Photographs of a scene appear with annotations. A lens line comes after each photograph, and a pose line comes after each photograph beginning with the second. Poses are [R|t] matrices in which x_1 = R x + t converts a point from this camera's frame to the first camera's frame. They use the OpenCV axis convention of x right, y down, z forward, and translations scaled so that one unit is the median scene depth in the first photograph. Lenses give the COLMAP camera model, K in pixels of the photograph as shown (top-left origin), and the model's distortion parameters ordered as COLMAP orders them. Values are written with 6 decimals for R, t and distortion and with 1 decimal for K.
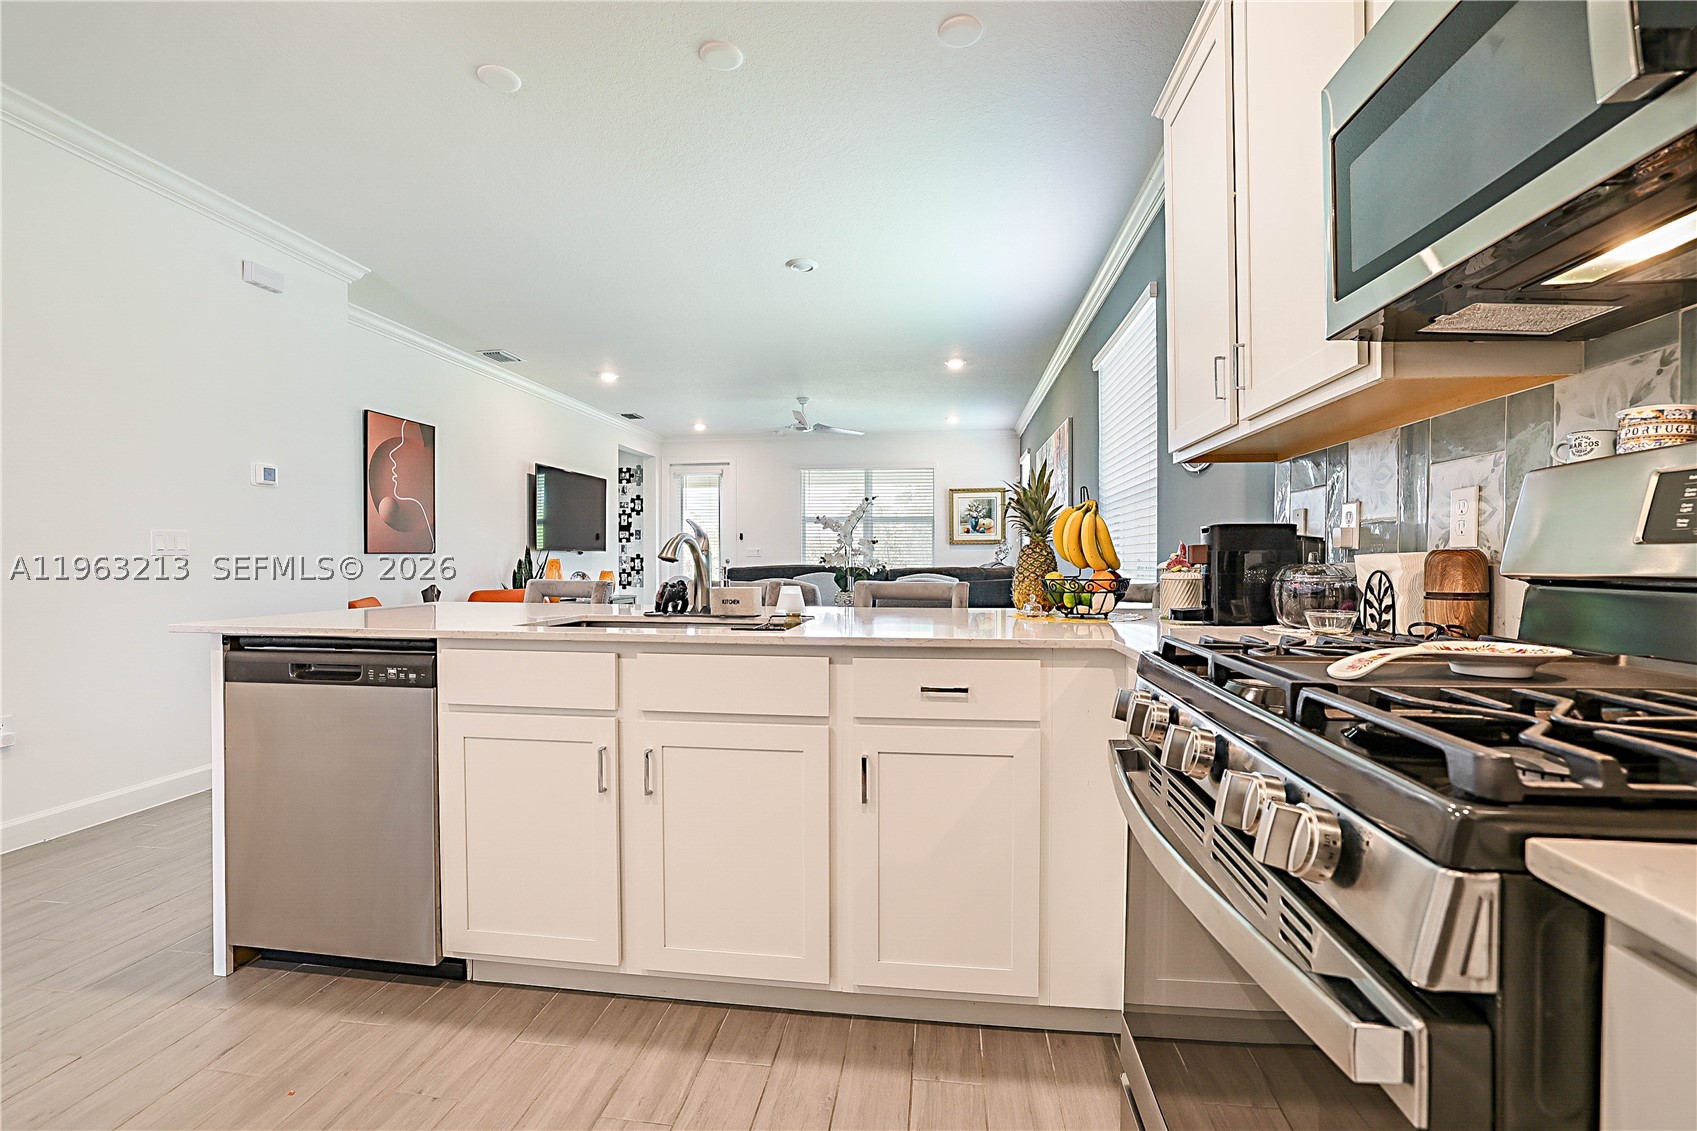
lens RADIAL K [[727.4, 0, 851.2], [0, 727.4, 566.7], [0, 0, 1]] dist [-0.024597, 0.003362]
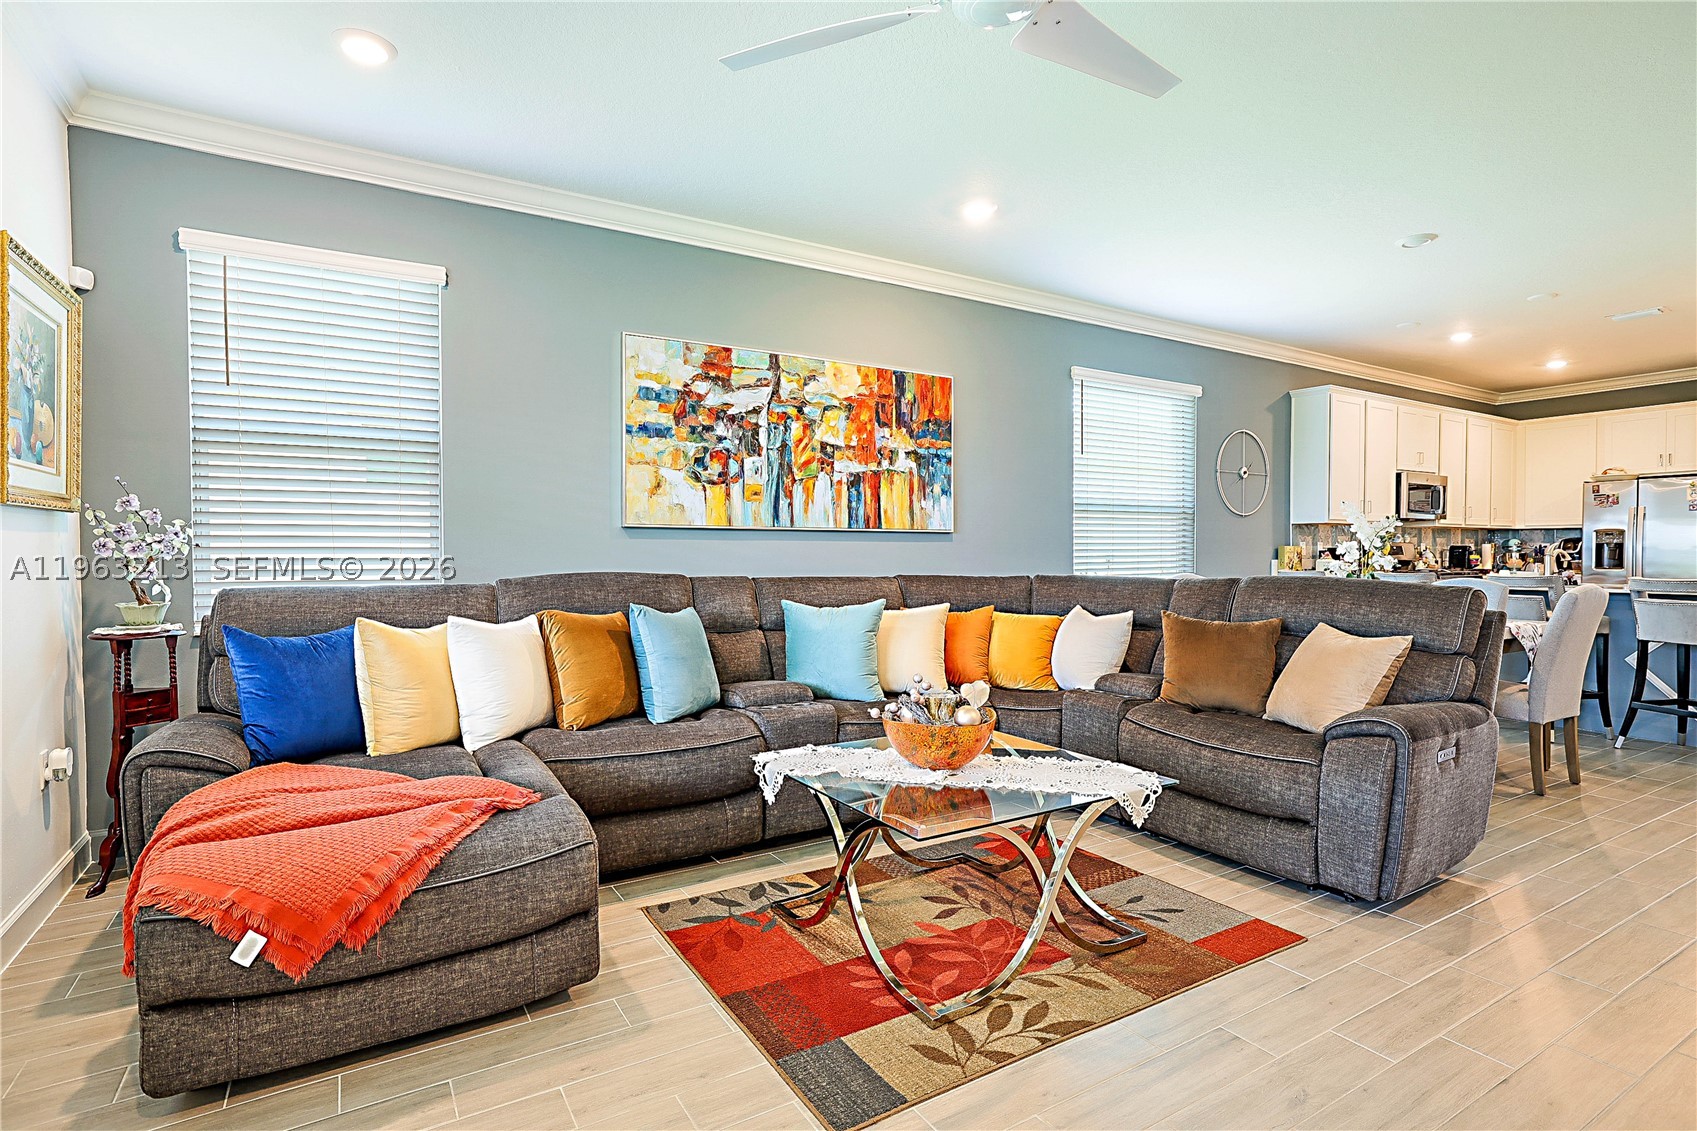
lens RADIAL K [[848.4, 0, 851.0], [0, 848.4, 567.2], [0, 0, 1]] dist [-0.025689, 0.013783]
pose [[-0.628737, -0.013541, 0.777500, -0.214686], [0.009978, 0.999626, 0.025478, -0.018503], [-0.777554, 0.023777, -0.628366, 1.057714]]
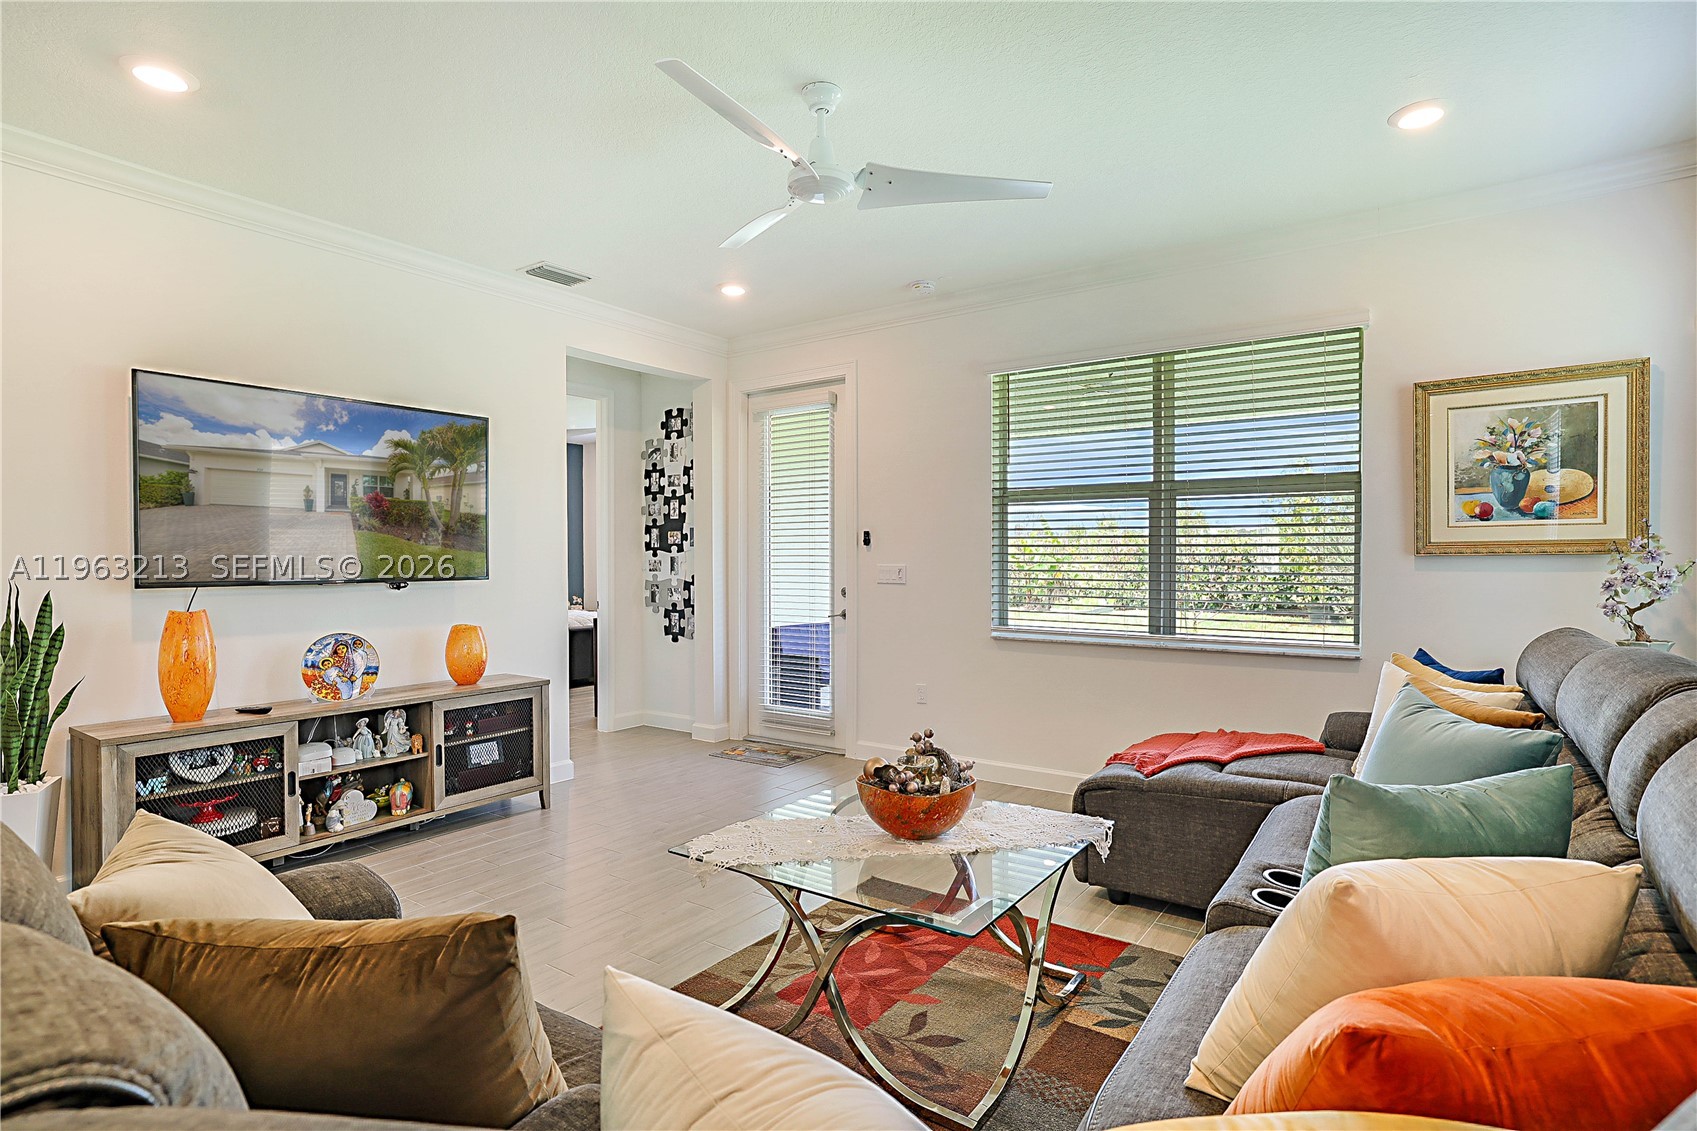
lens RADIAL K [[848.4, 0, 852.4], [0, 848.4, 566.5], [0, 0, 1]] dist [-0.025689, 0.013783]
pose [[0.886053, 0.002172, -0.463578, 0.095488], [-0.001393, 0.999997, 0.002021, -0.028857], [0.463581, -0.001145, 0.886054, 0.608989]]
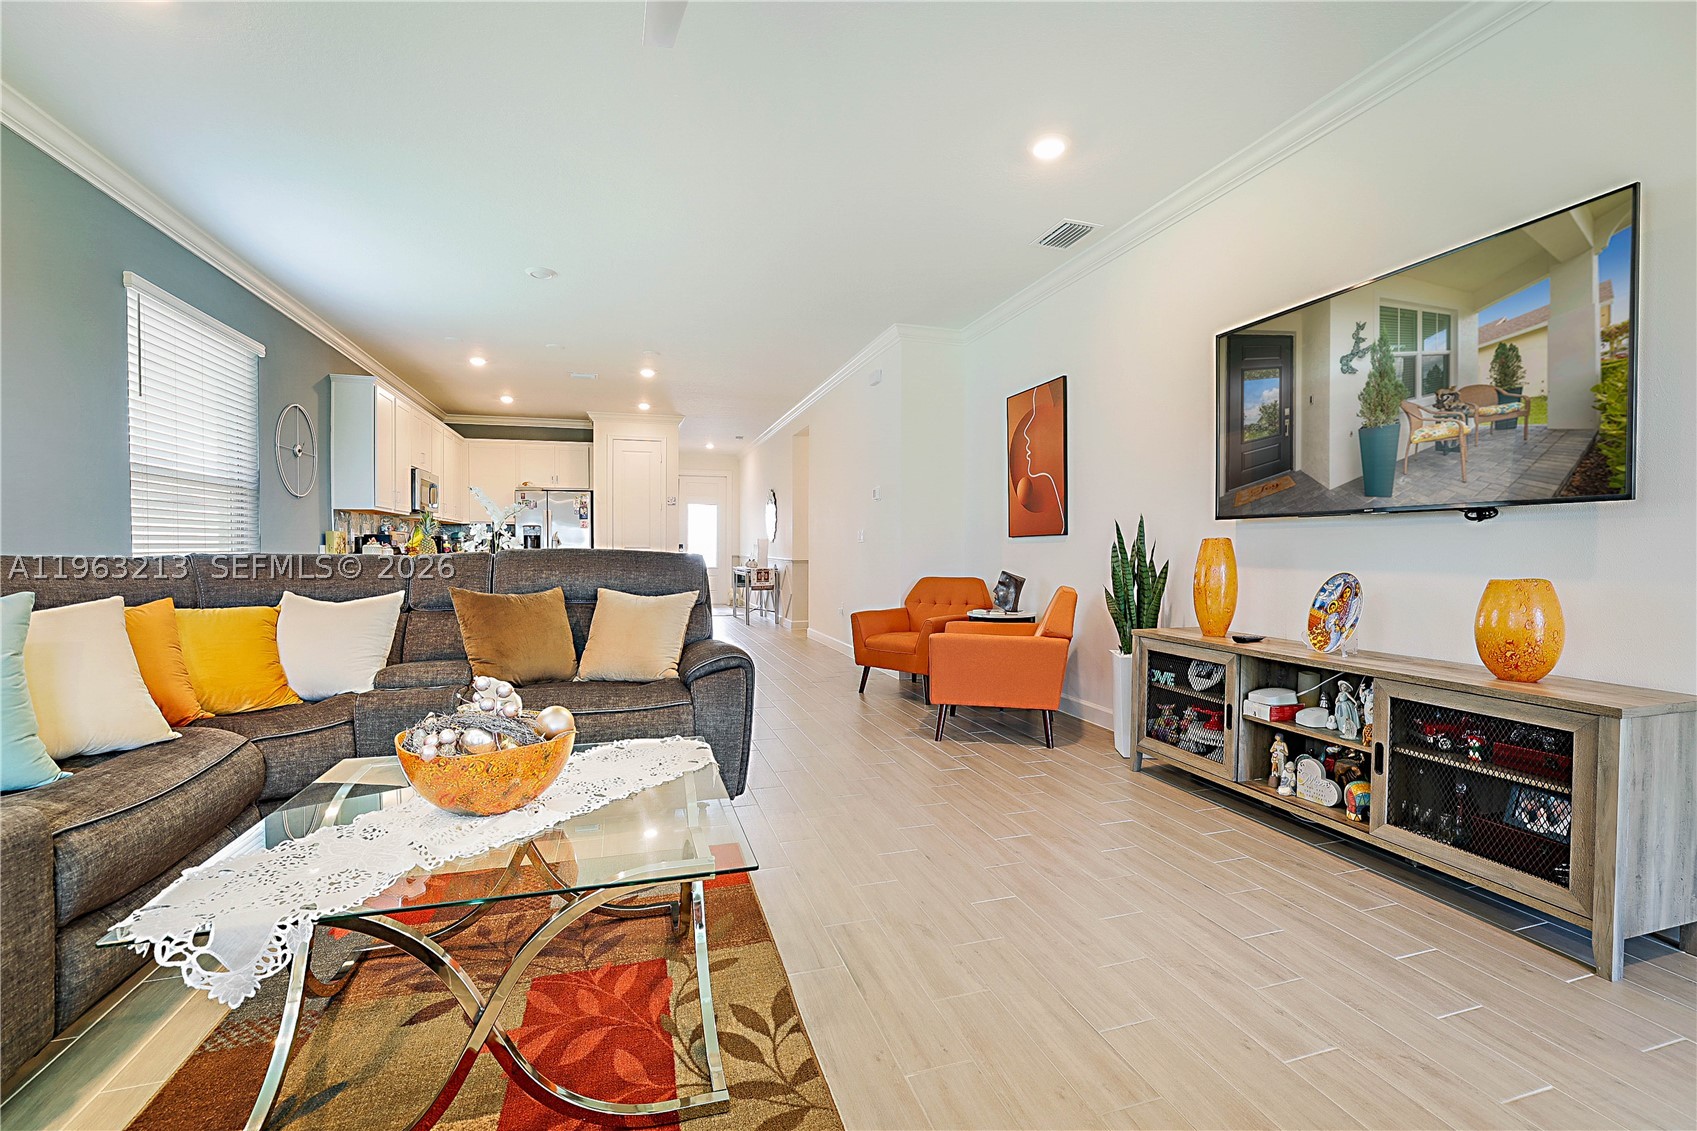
lens RADIAL K [[727.4, 0, 842.0], [0, 727.4, 566.9], [0, 0, 1]] dist [-0.024597, 0.003362]
pose [[-0.911871, 0.009933, -0.410357, -0.017100], [-0.004456, 0.999409, 0.034093, -0.006024], [0.410453, 0.032917, -0.911287, 1.042161]]
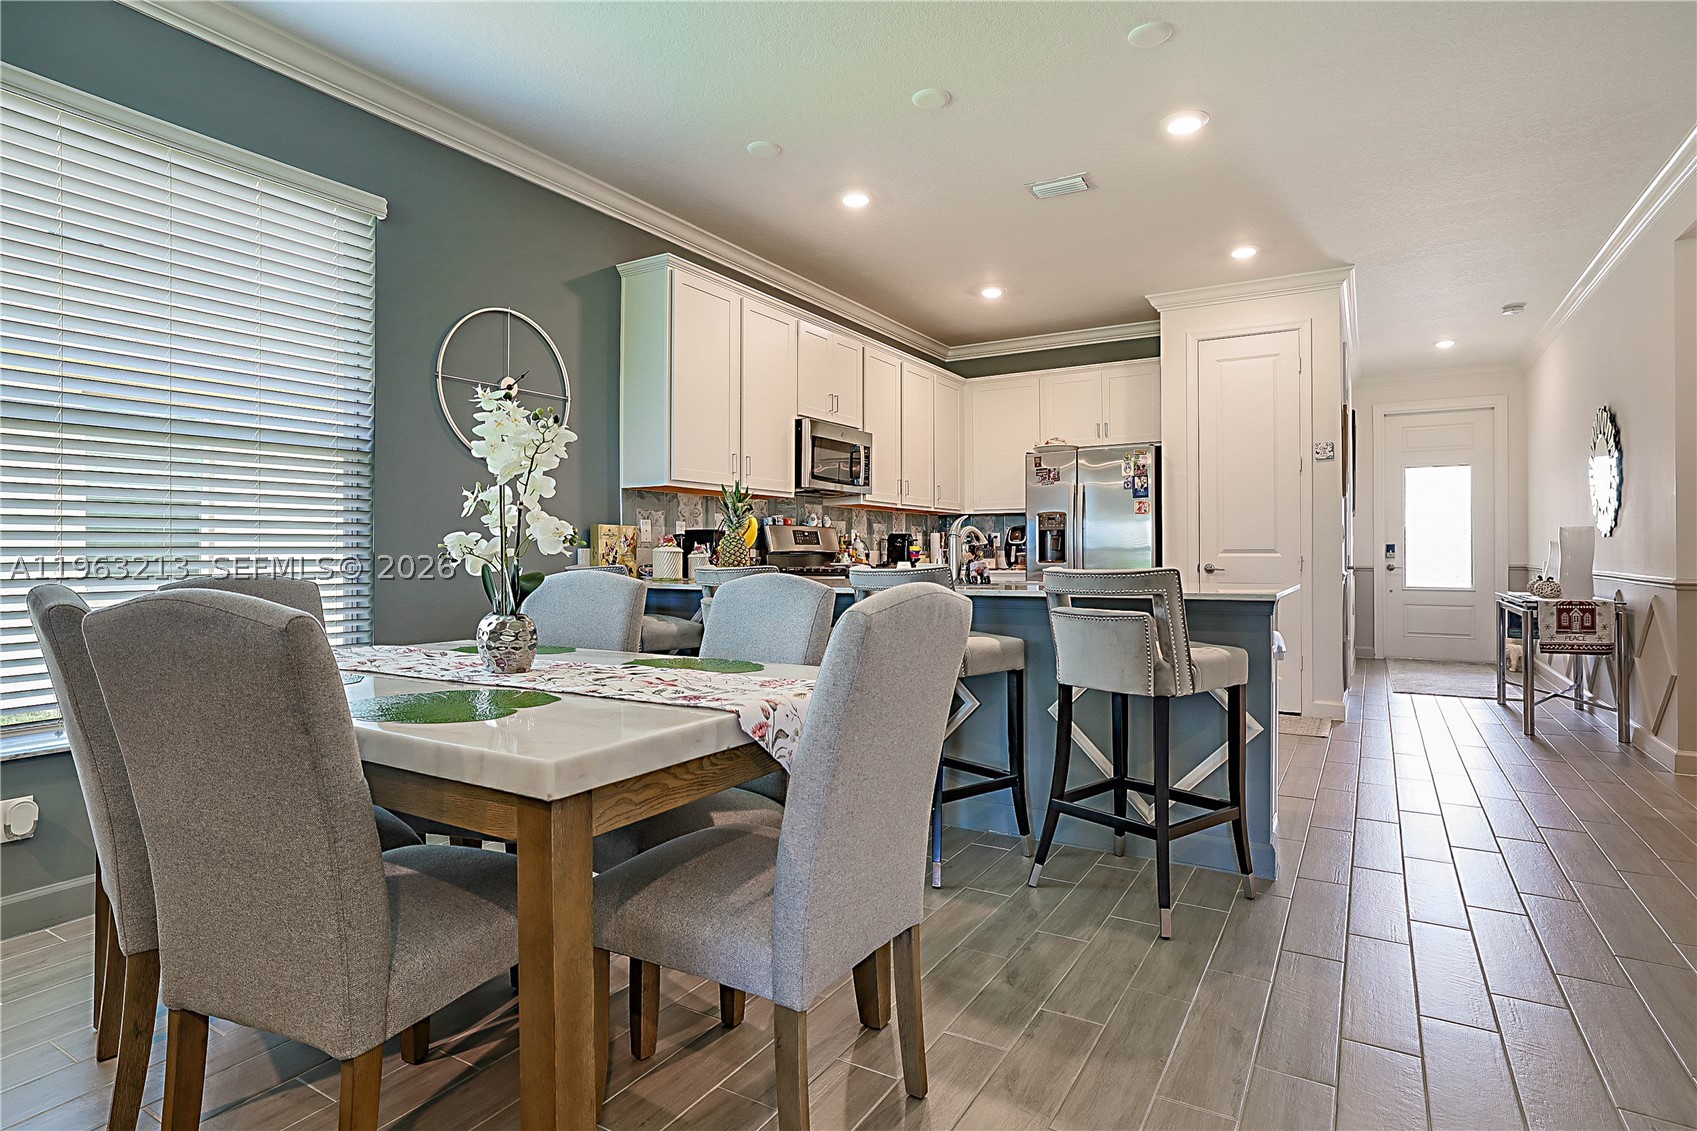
lens RADIAL K [[848.4, 0, 859.1], [0, 848.4, 541.2], [0, 0, 1]] dist [-0.025689, 0.013783]
pose [[-0.916098, 0.009734, 0.400836, -0.169345], [0.008081, 0.999950, -0.005813, -0.001732], [-0.400873, -0.002086, -0.916131, 0.619531]]
